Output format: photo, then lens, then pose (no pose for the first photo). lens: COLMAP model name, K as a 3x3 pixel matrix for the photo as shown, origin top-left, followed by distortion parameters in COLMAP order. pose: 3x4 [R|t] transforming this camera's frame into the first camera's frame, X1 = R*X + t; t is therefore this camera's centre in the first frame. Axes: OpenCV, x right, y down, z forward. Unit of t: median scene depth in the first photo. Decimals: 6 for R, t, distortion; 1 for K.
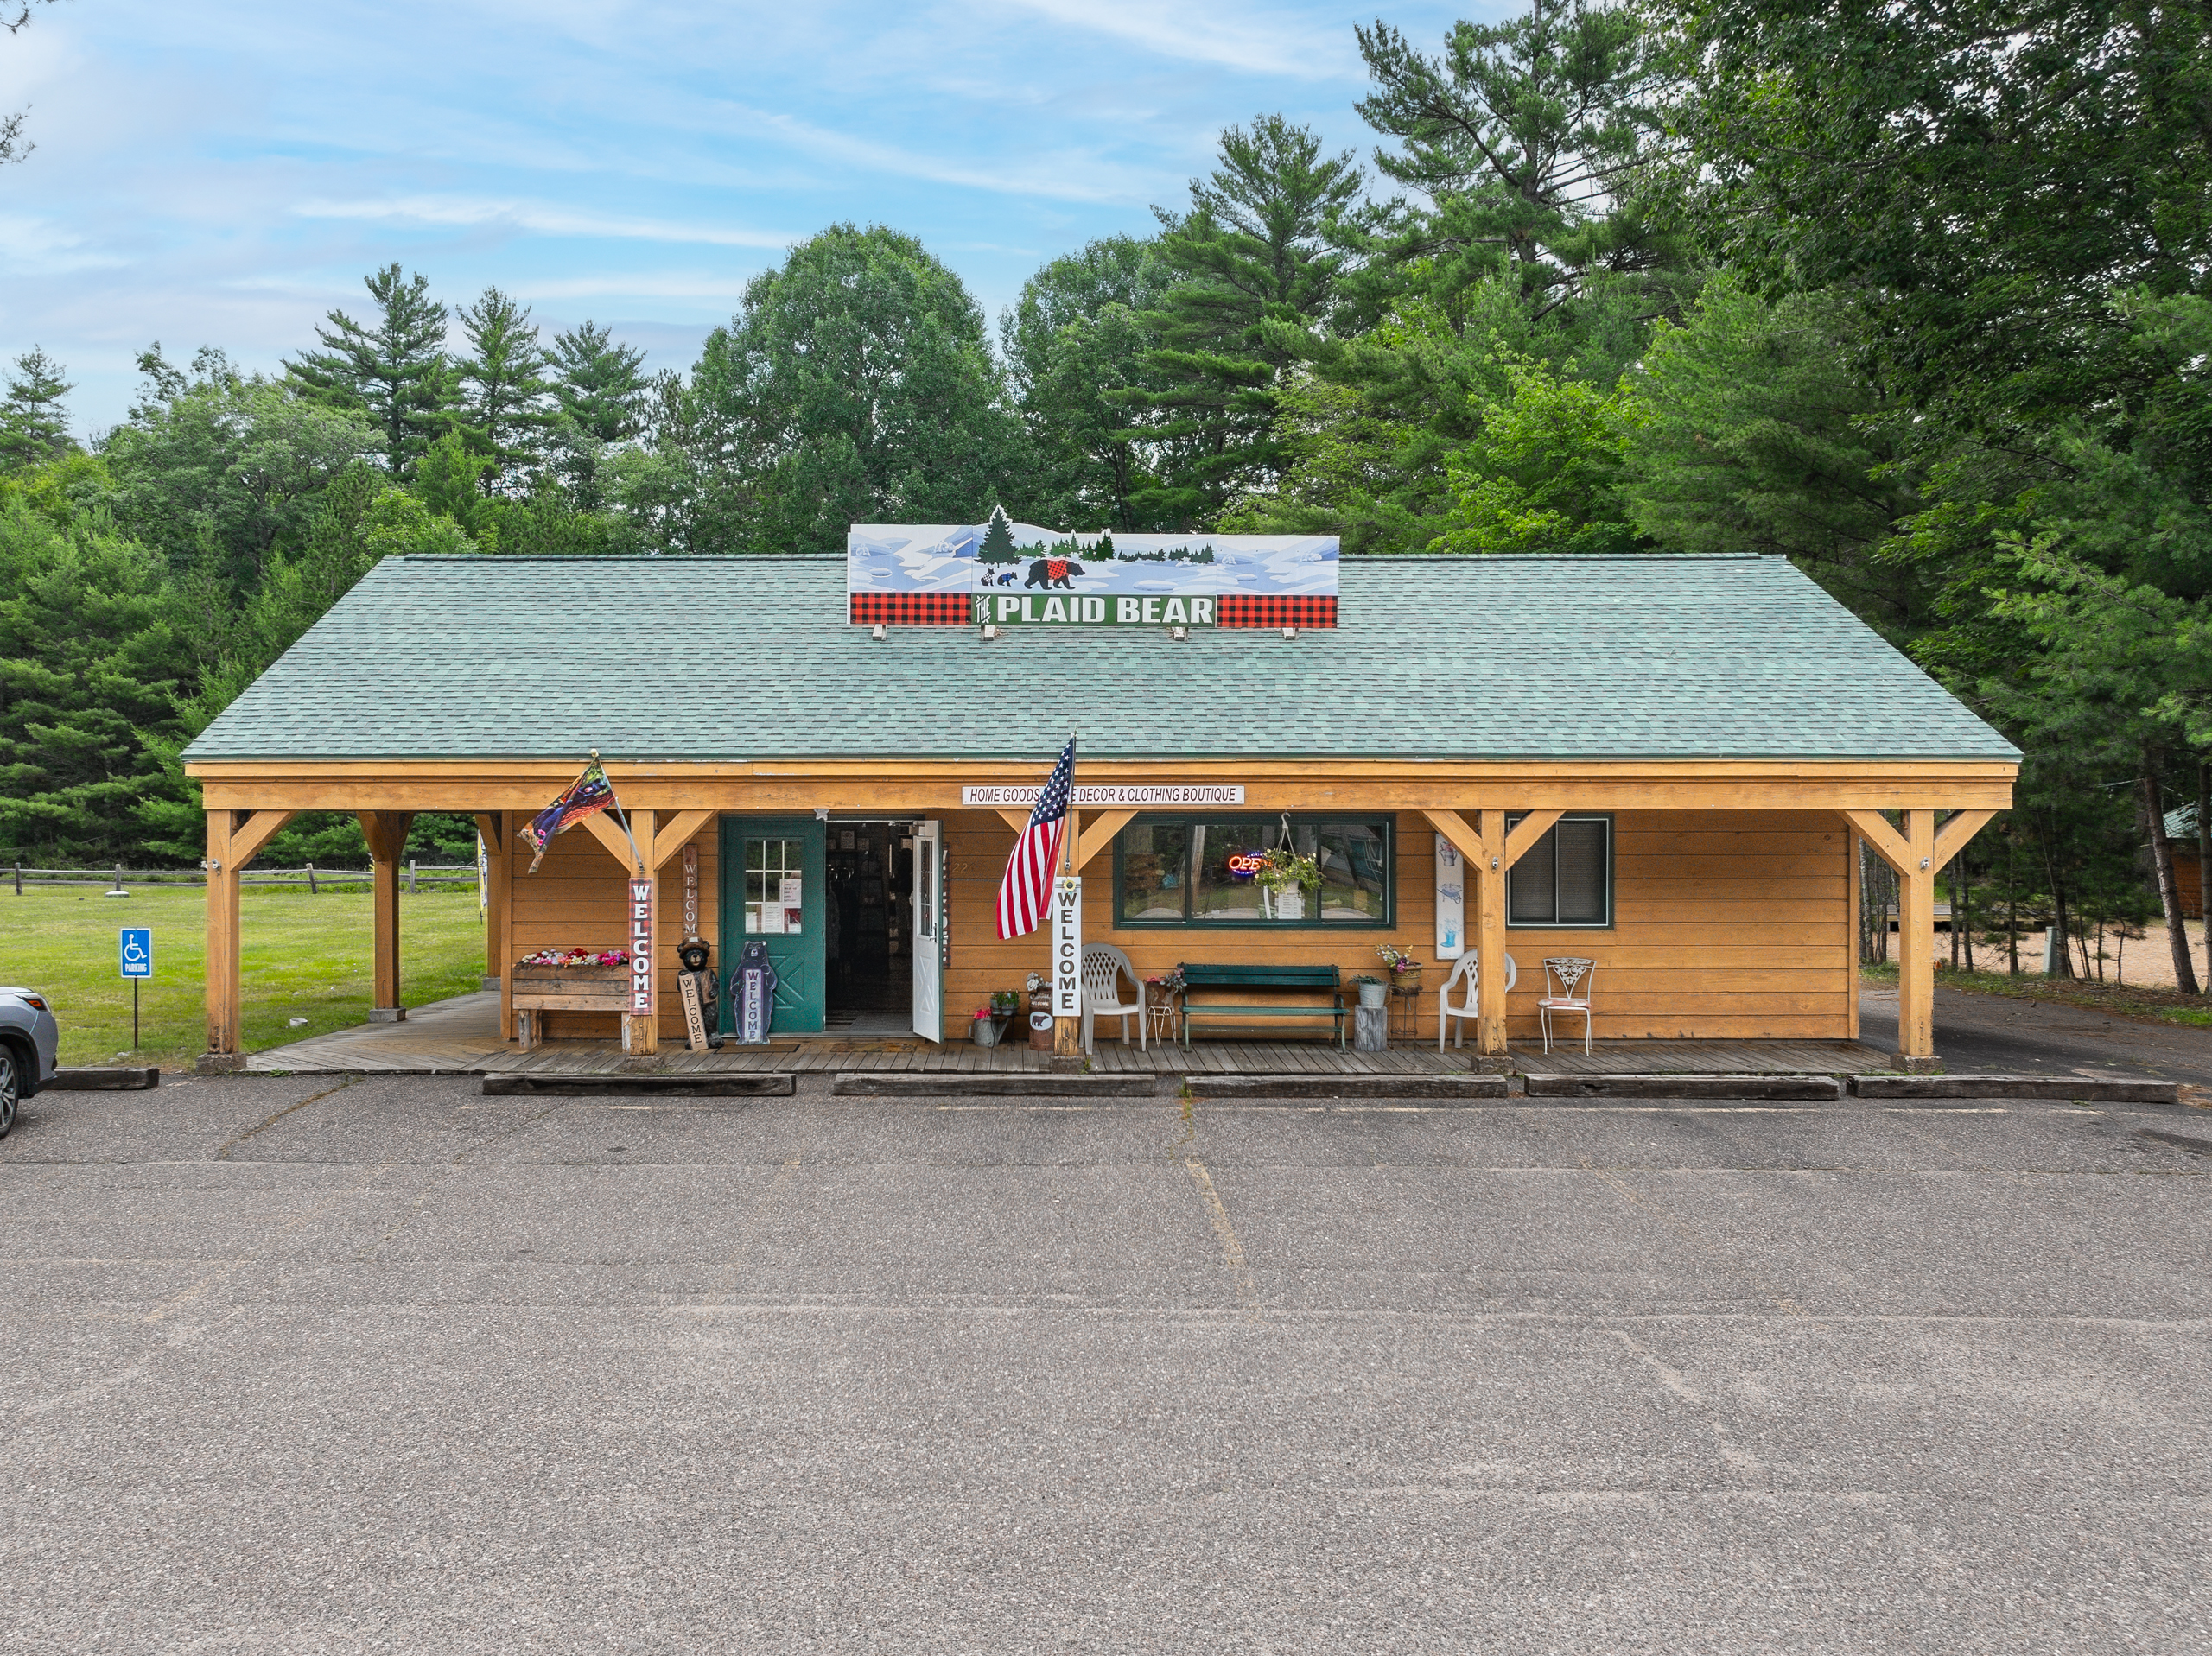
lens RADIAL K [[1754.5, 0, 1010.7], [0, 1754.5, 846.7], [0, 0, 1]] dist [0.002191, -0.000893]
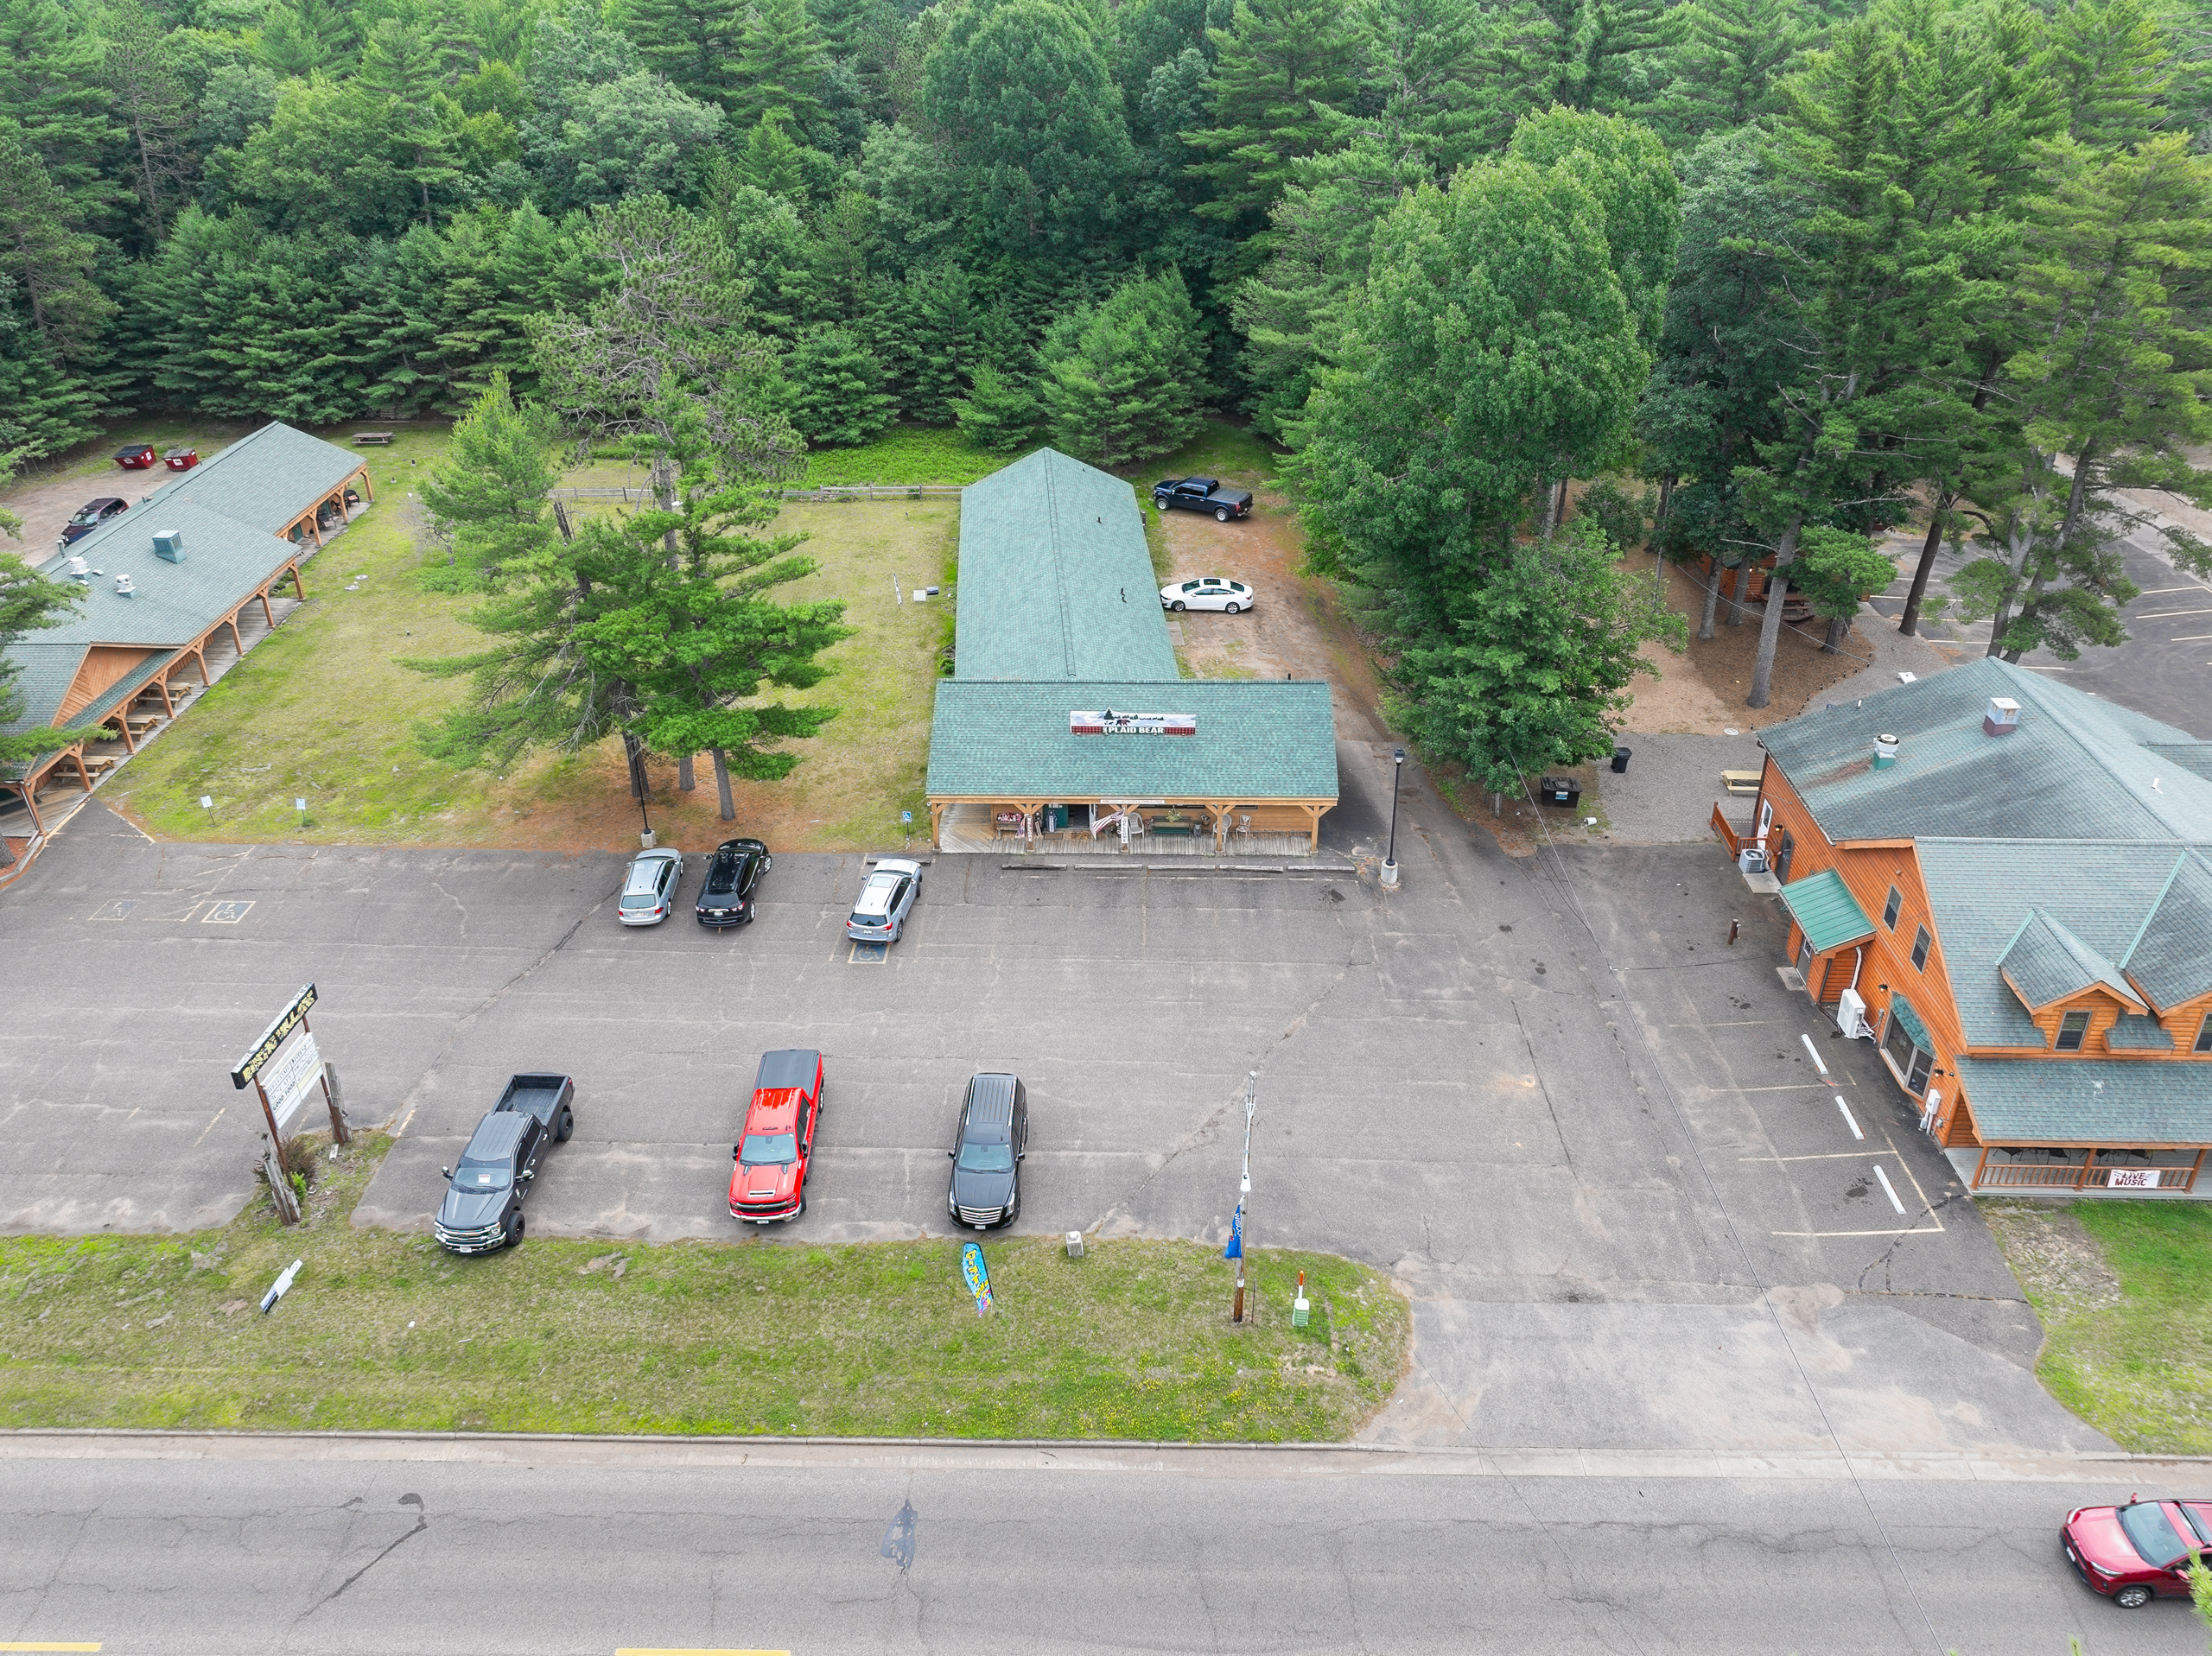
lens RADIAL K [[1552.4, 0, 1101.6], [0, 1552.4, 763.3], [0, 0, 1]] dist [-0.000684, 0.003821]
pose [[0.999837, 0.006419, -0.016882, 0.035325], [0.002835, 0.867347, 0.497695, -1.809883], [0.017837, -0.497662, 0.867188, -2.067009]]
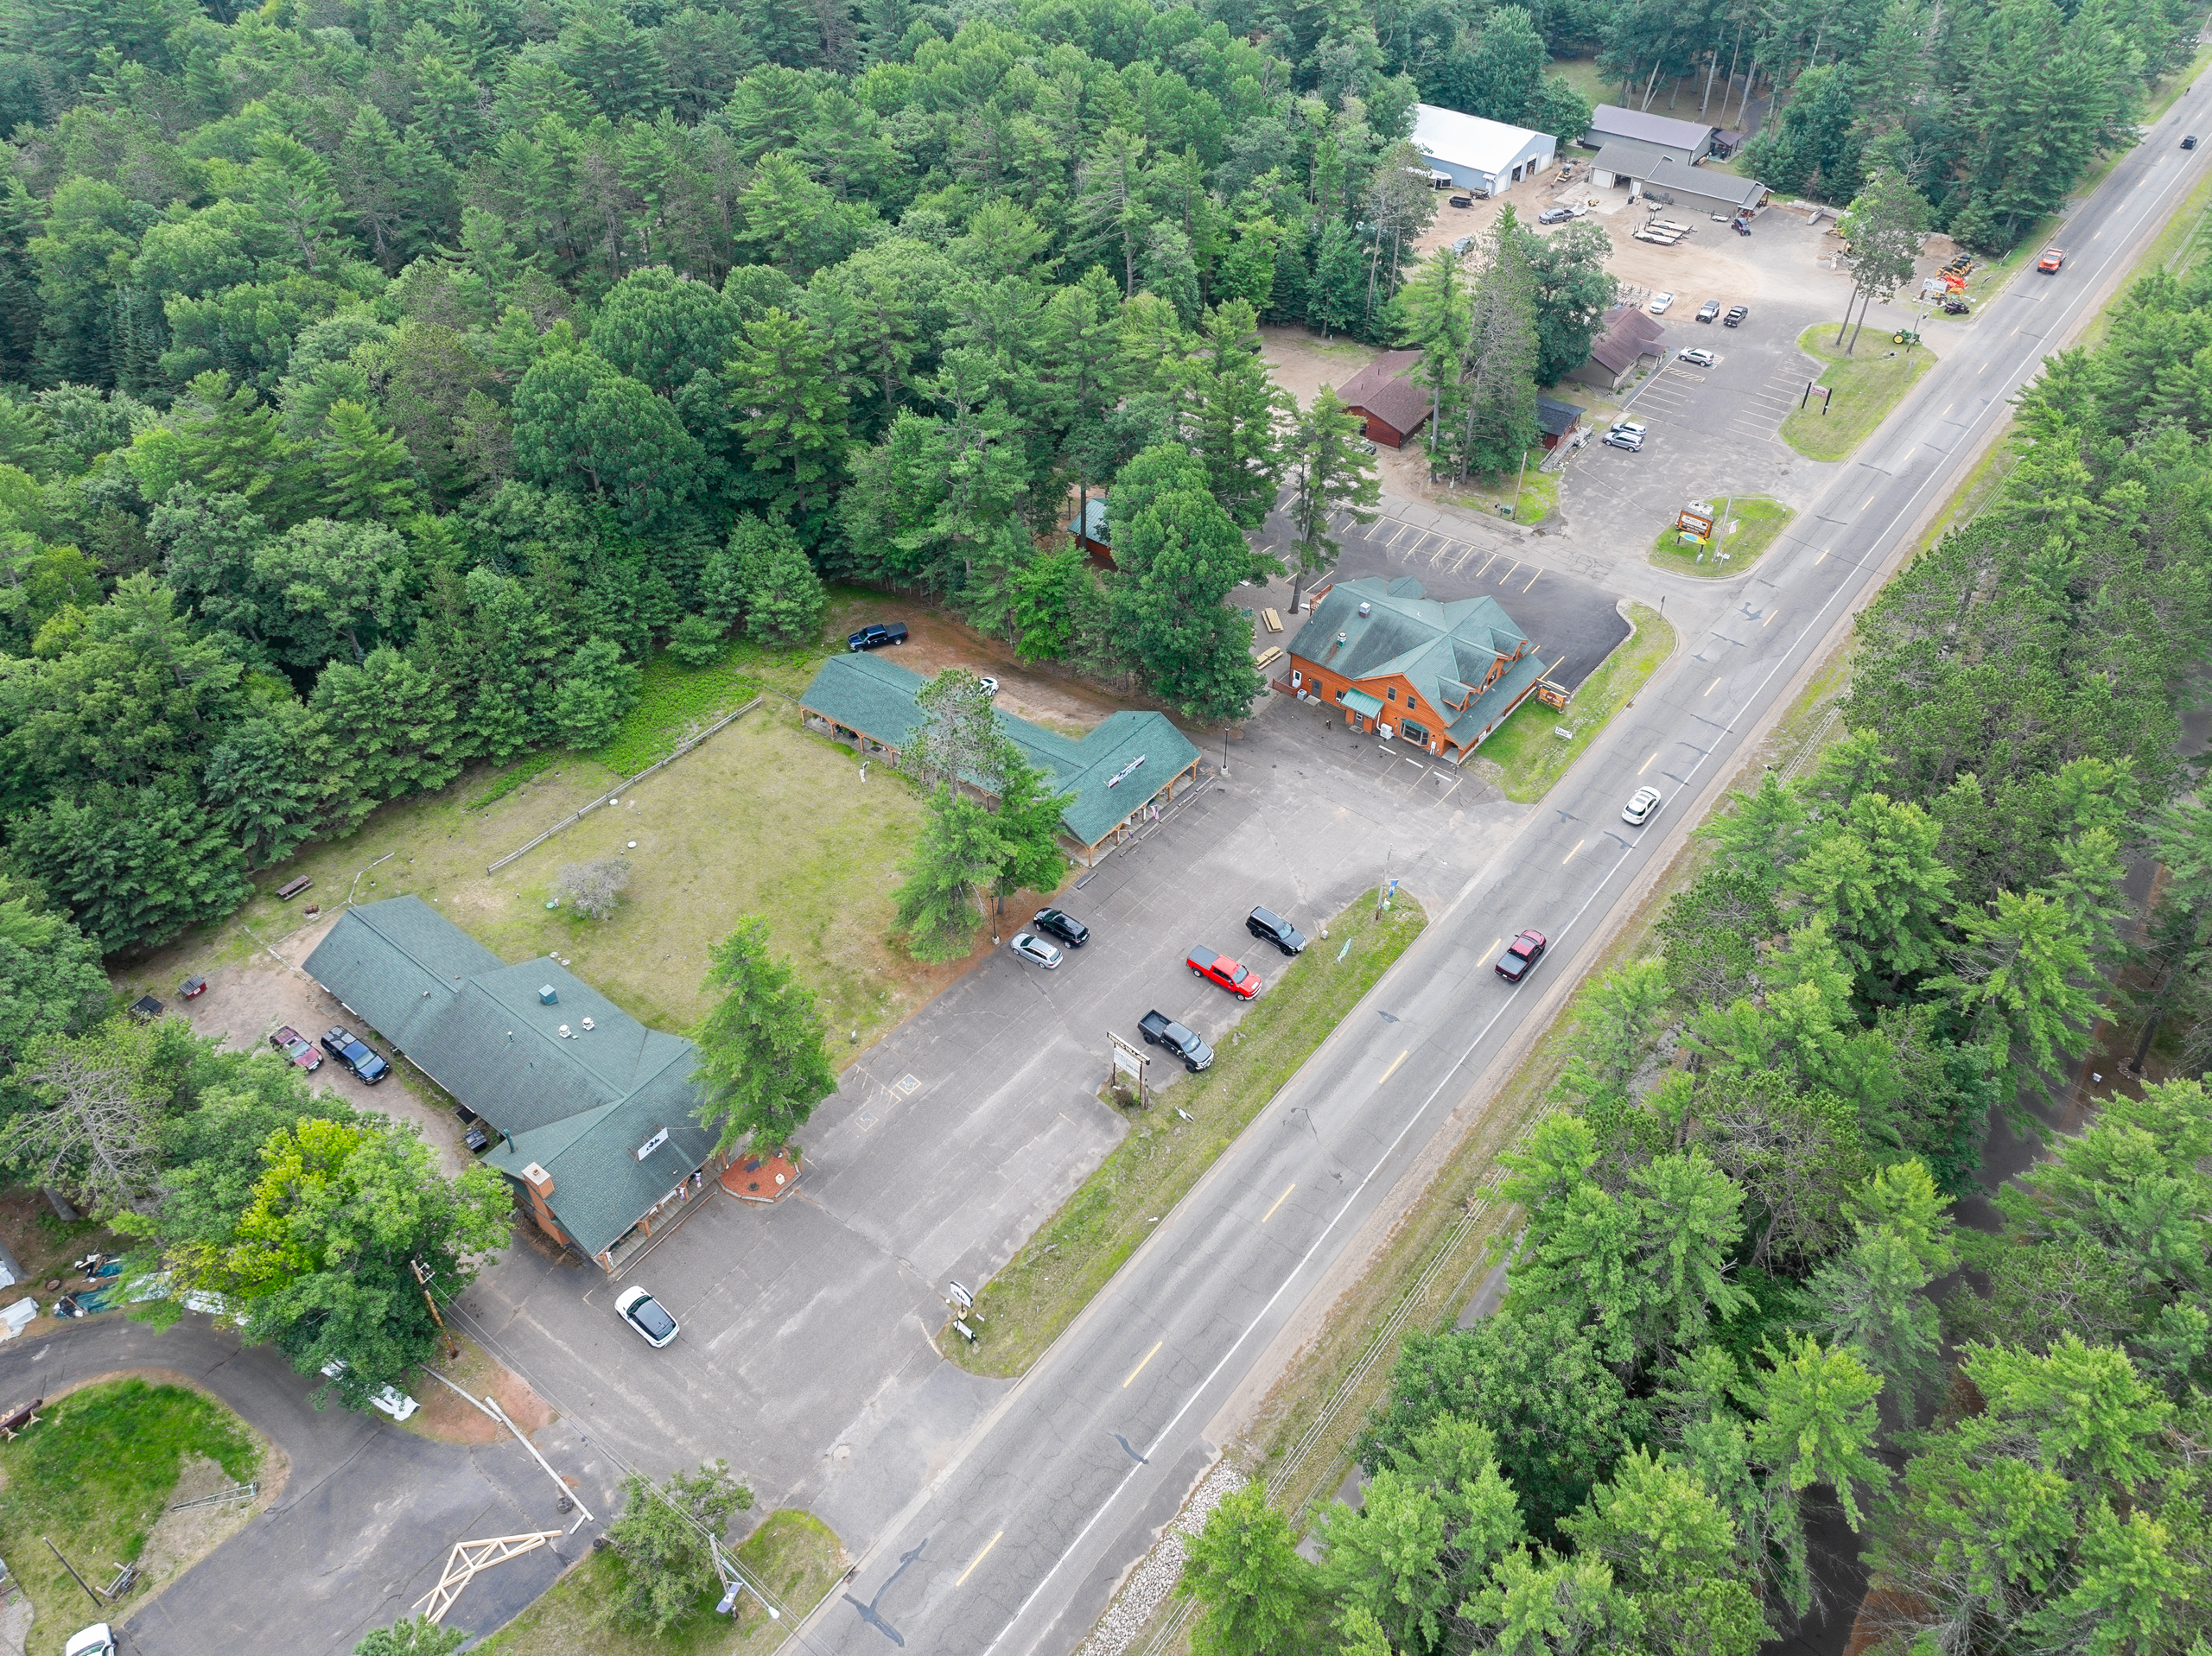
lens RADIAL K [[1552.4, 0, 1102.5], [0, 1552.4, 808.1], [0, 0, 1]] dist [-0.000684, 0.003821]
pose [[0.623357, -0.517680, 0.586033, -4.672232], [-0.006452, 0.746031, 0.665880, -5.199442], [-0.781911, -0.418862, 0.461703, -2.593767]]
